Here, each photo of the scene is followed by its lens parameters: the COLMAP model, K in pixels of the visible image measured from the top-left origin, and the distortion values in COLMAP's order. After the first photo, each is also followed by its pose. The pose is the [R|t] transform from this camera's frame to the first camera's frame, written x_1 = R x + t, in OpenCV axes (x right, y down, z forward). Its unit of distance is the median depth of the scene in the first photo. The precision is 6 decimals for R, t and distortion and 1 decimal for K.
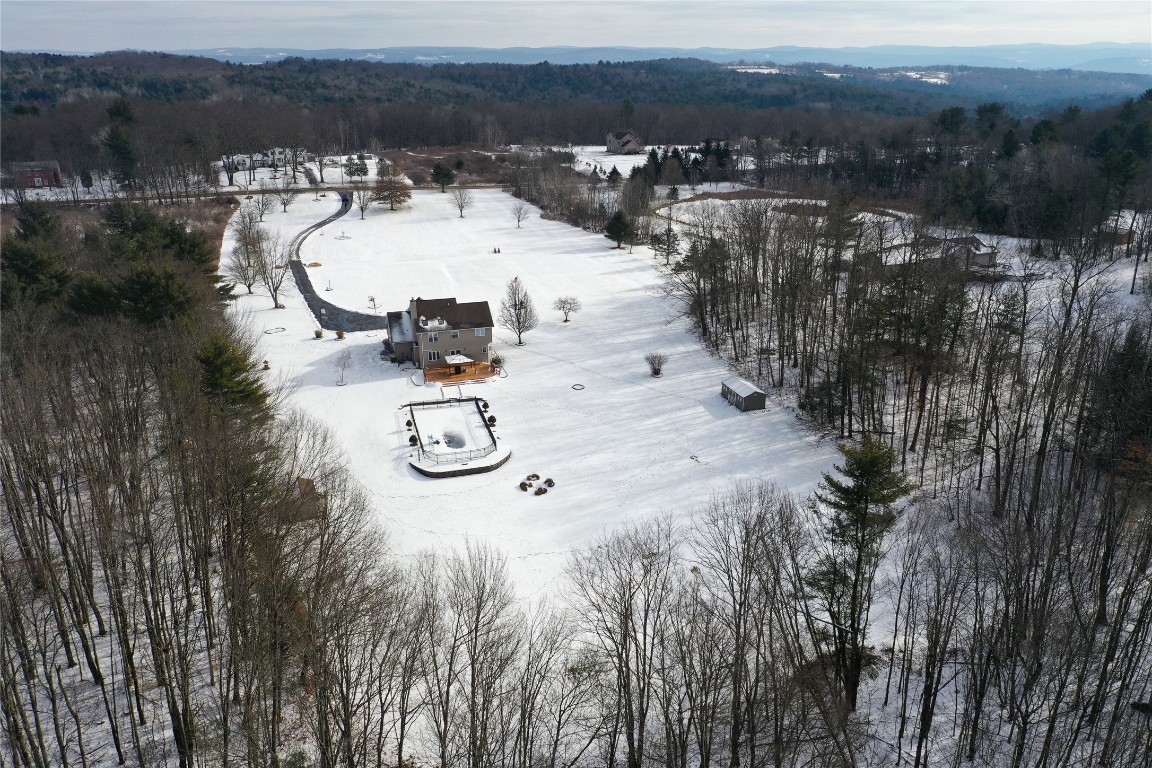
lens RADIAL K [[933.6, 0, 575.6], [0, 933.6, 383.9], [0, 0, 1]] dist [-0.010457, 0.008044]
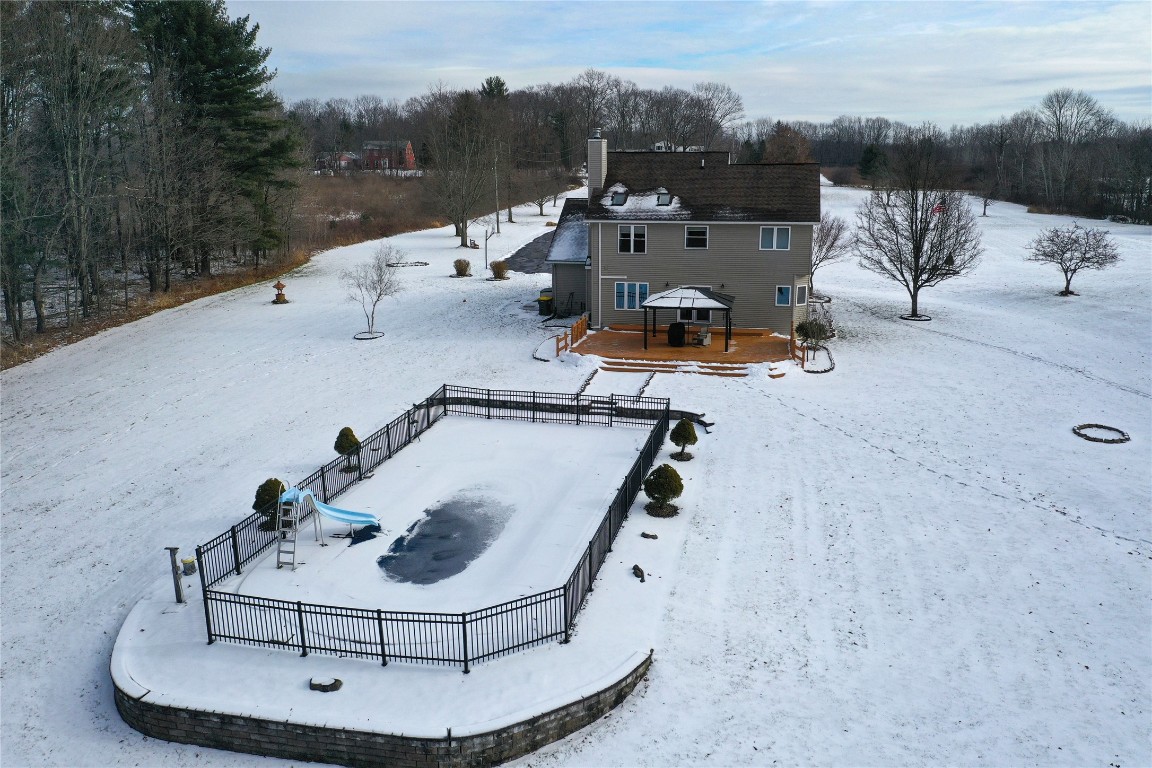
lens RADIAL K [[933.6, 0, 575.4], [0, 933.6, 386.9], [0, 0, 1]] dist [-0.010457, 0.008044]
pose [[0.877177, 0.114834, -0.466233, -0.001793], [-0.164479, 0.984098, -0.067069, 0.009893], [0.451118, 0.135517, 0.882116, 0.233369]]
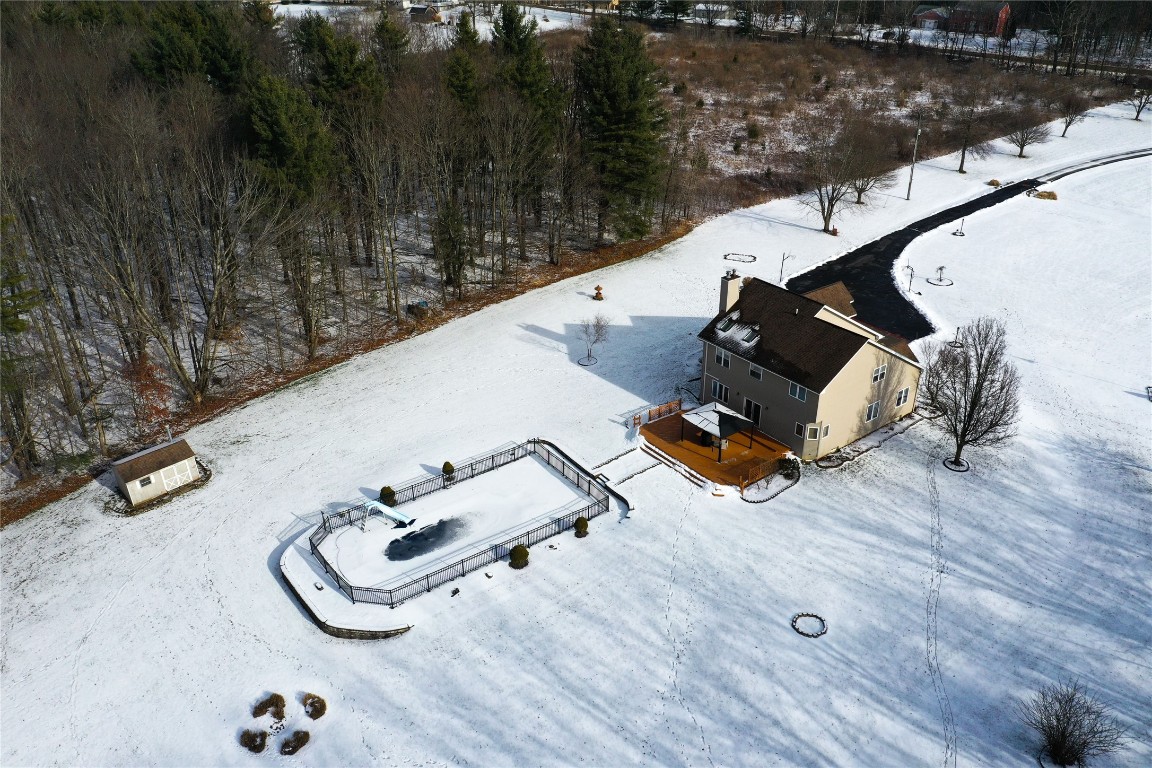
lens RADIAL K [[933.6, 0, 573.5], [0, 933.6, 382.0], [0, 0, 1]] dist [-0.010457, 0.008044]
pose [[0.353345, 0.430981, -0.830303, 0.079783], [-0.319438, 0.889795, 0.325920, -0.058658], [0.879265, 0.150068, 0.452076, 0.236850]]
